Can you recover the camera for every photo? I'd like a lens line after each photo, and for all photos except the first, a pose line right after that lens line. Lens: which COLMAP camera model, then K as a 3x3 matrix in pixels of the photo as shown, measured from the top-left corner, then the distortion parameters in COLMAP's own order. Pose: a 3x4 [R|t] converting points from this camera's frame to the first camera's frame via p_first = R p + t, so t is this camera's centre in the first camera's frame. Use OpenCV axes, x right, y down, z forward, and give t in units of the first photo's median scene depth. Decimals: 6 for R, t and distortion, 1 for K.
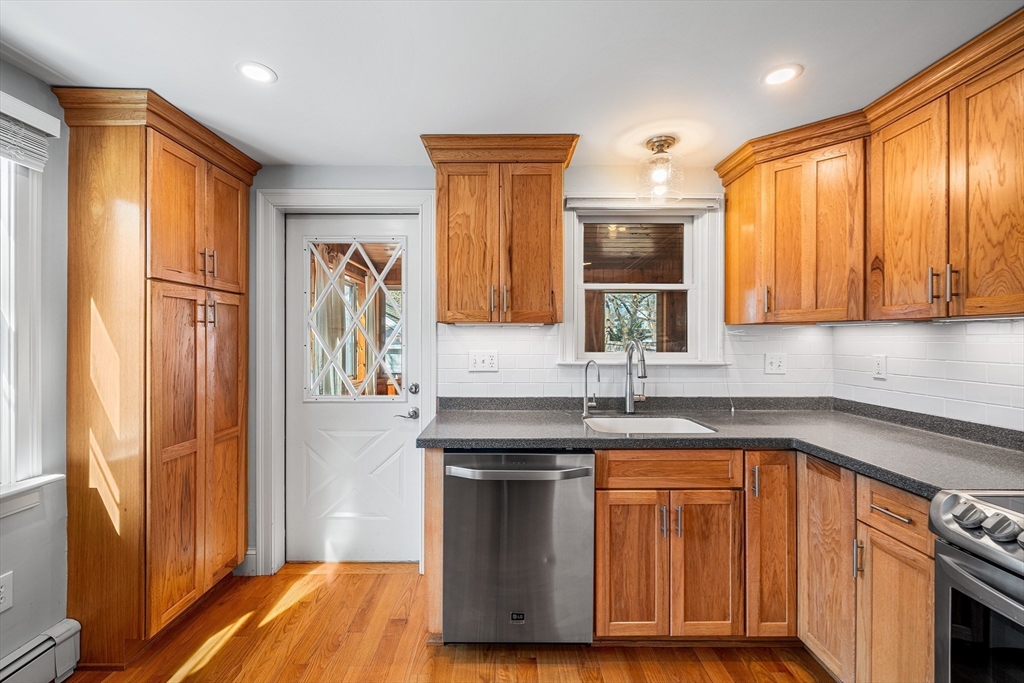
lens RADIAL K [[424.5, 0, 506.3], [0, 424.5, 341.1], [0, 0, 1]] dist [-0.000535, 0.000302]
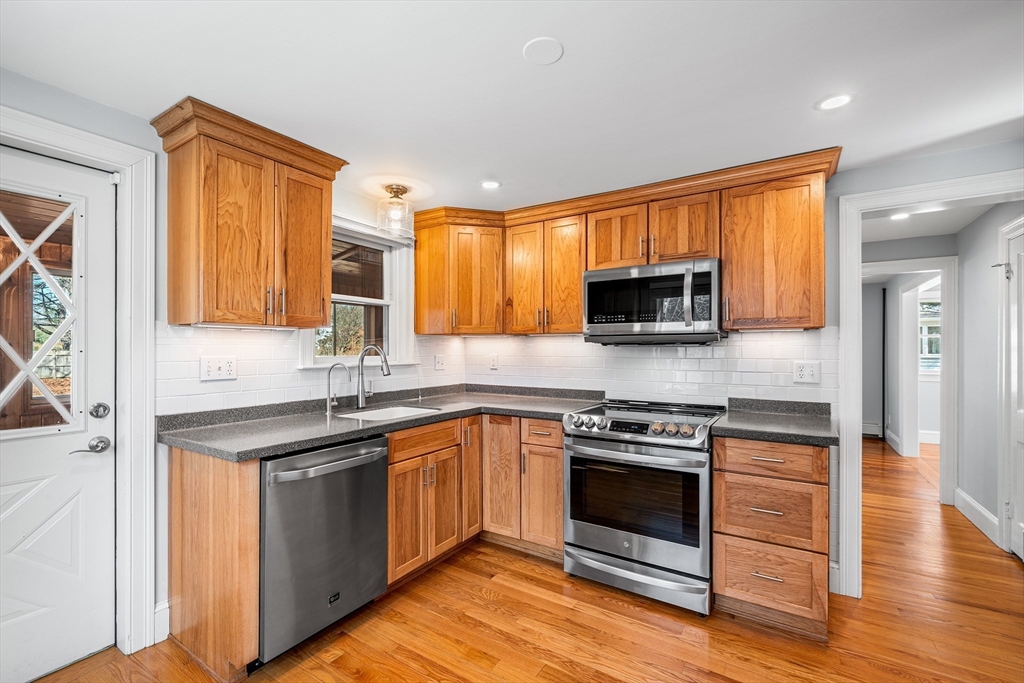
lens RADIAL K [[444.7, 0, 502.0], [0, 444.7, 349.0], [0, 0, 1]] dist [0.000404, 0.000123]
pose [[0.547991, -0.001144, 0.836483, -0.611770], [0.004889, 0.999986, -0.001835, 0.014485], [-0.836470, 0.005095, 0.547990, 0.013392]]
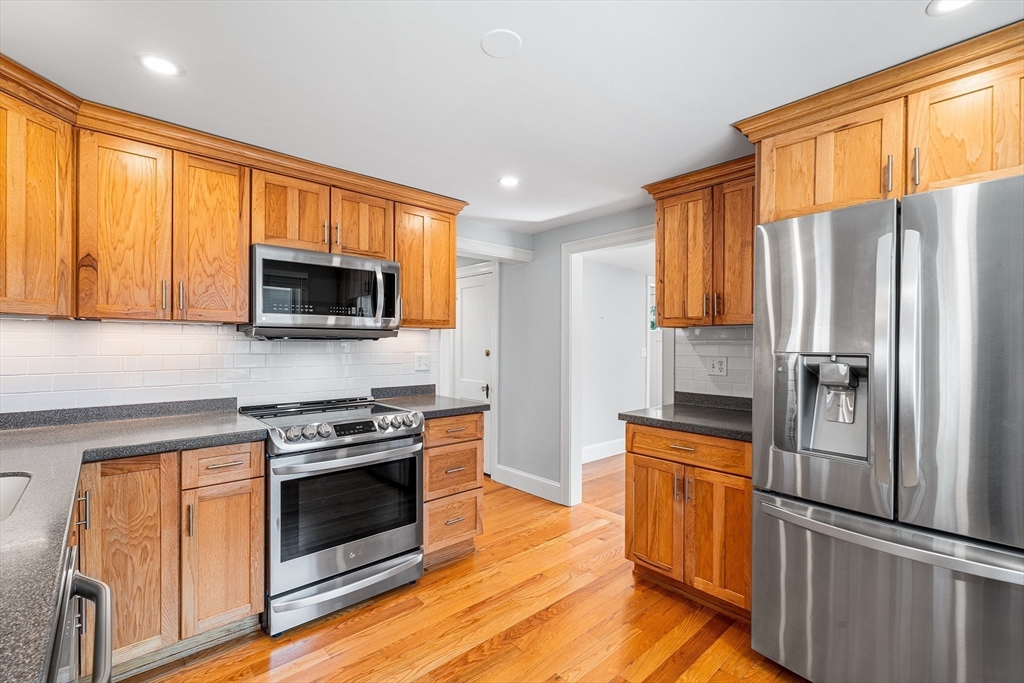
lens RADIAL K [[447.1, 0, 507.1], [0, 447.1, 344.5], [0, 0, 1]] dist [-0.000183, -0.000032]
pose [[-0.662314, -0.006683, 0.749196, -0.514433], [-0.001737, 0.999971, 0.007384, 0.004889], [-0.749224, 0.003589, -0.662307, 0.853066]]
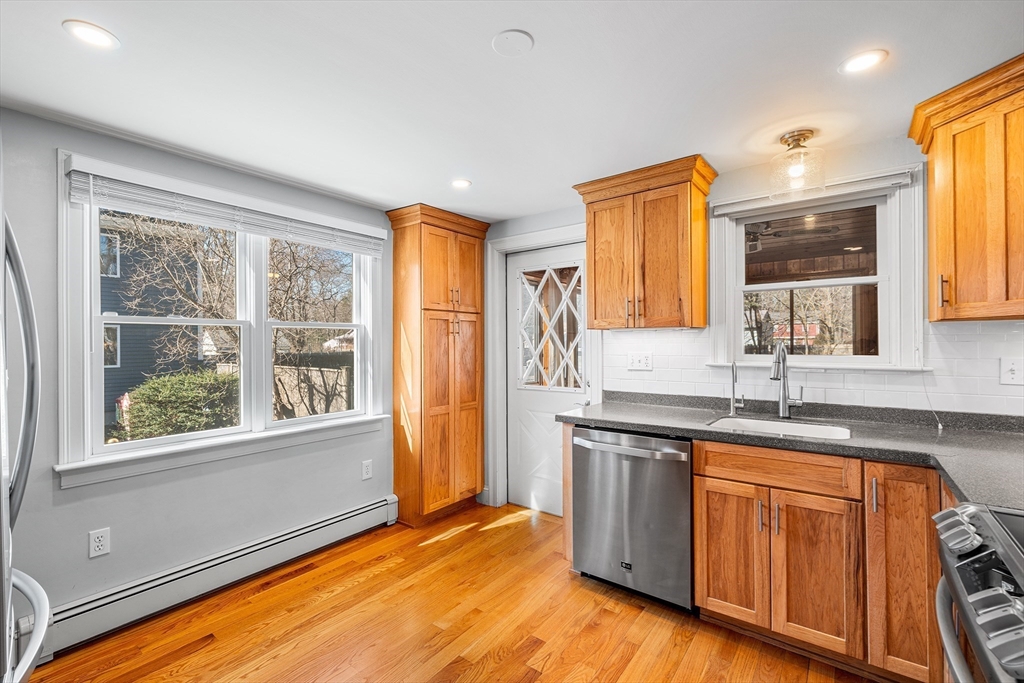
lens RADIAL K [[447.1, 0, 507.1], [0, 447.1, 344.5], [0, 0, 1]] dist [-0.000183, -0.000032]
pose [[0.792651, -0.005487, -0.609652, 0.489014], [0.004548, 0.999985, -0.003086, 0.004846], [0.609659, -0.000327, 0.792663, -0.219255]]
